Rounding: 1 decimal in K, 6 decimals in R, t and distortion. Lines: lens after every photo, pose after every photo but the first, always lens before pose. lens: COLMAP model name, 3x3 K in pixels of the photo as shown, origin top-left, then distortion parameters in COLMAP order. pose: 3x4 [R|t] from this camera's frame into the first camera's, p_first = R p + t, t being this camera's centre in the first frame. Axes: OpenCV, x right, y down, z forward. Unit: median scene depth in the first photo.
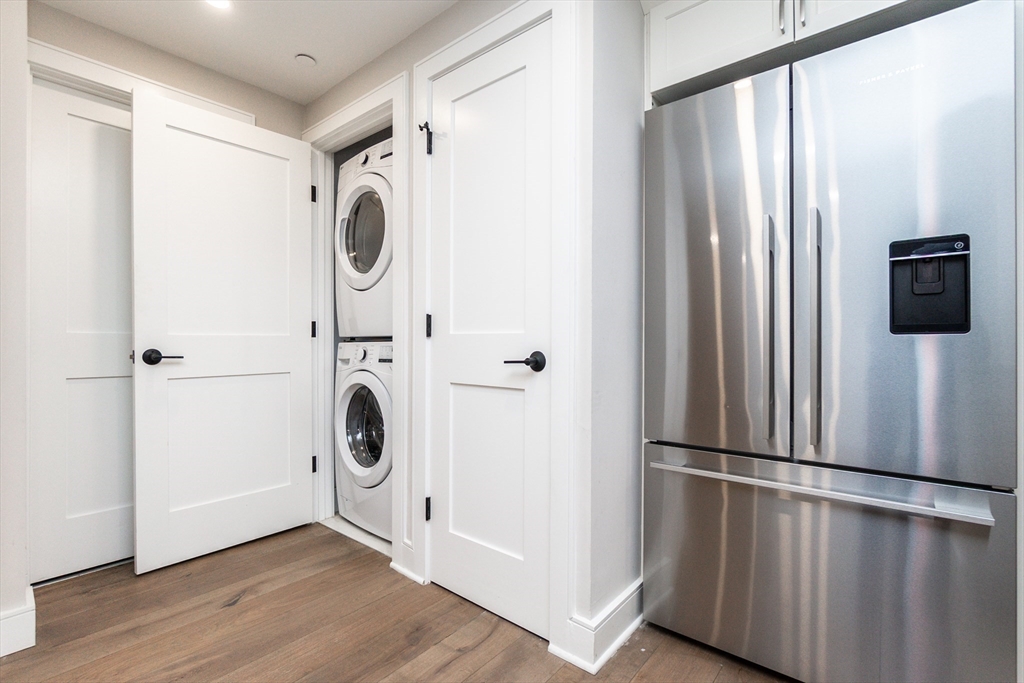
lens RADIAL K [[474.3, 0, 514.4], [0, 474.3, 344.9], [0, 0, 1]] dist [-0.003274, 0.000559]
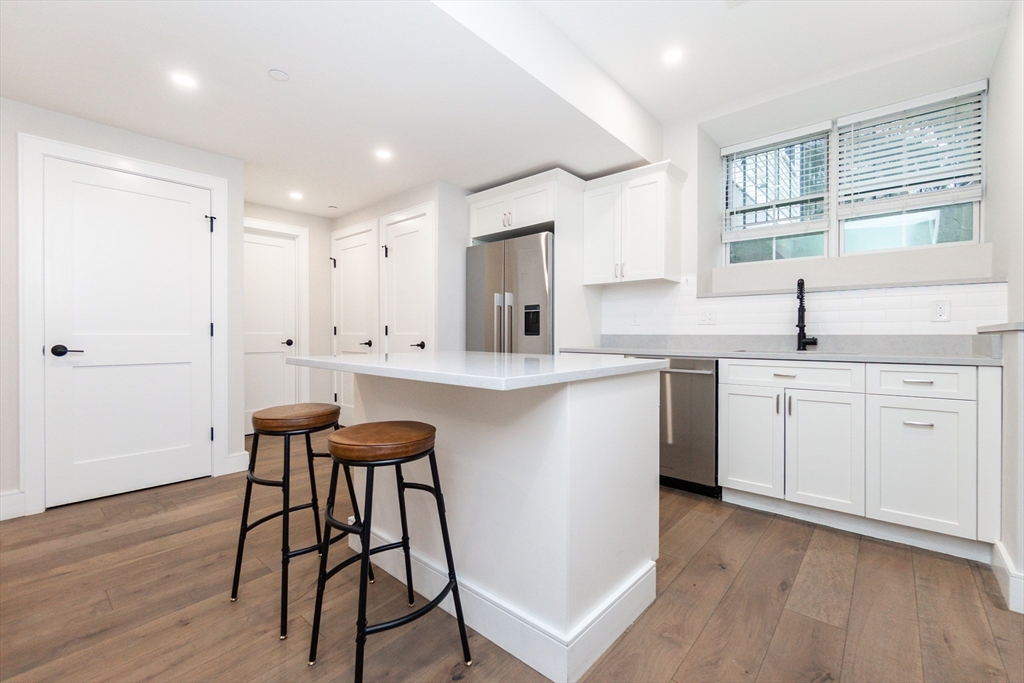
lens RADIAL K [[441.2, 0, 514.5], [0, 441.2, 339.9], [0, 0, 1]] dist [-0.008170, 0.001635]
pose [[0.999953, 0.003929, -0.008905, 0.565280], [-0.003955, 0.999988, -0.002939, 0.011242], [0.008893, 0.002974, 0.999956, -1.393228]]
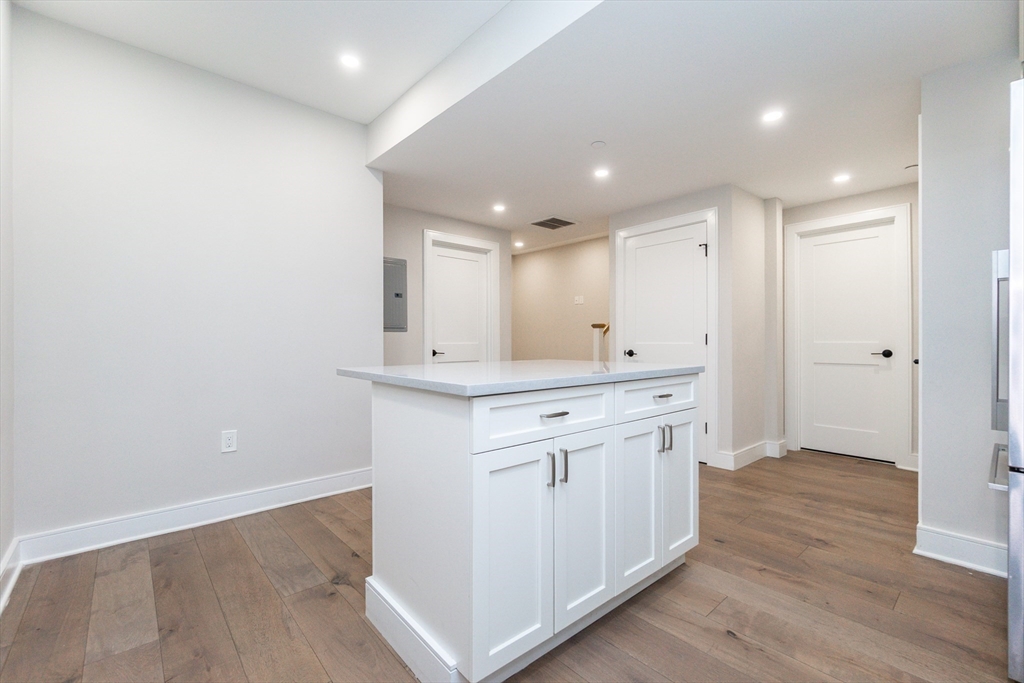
lens RADIAL K [[441.2, 0, 518.0], [0, 441.2, 342.9], [0, 0, 1]] dist [-0.008170, 0.001635]
pose [[-0.147585, -0.002813, -0.989045, 1.627312], [-0.005525, 0.999983, -0.002020, -0.010403], [0.989034, 0.005166, -0.147598, -0.106742]]
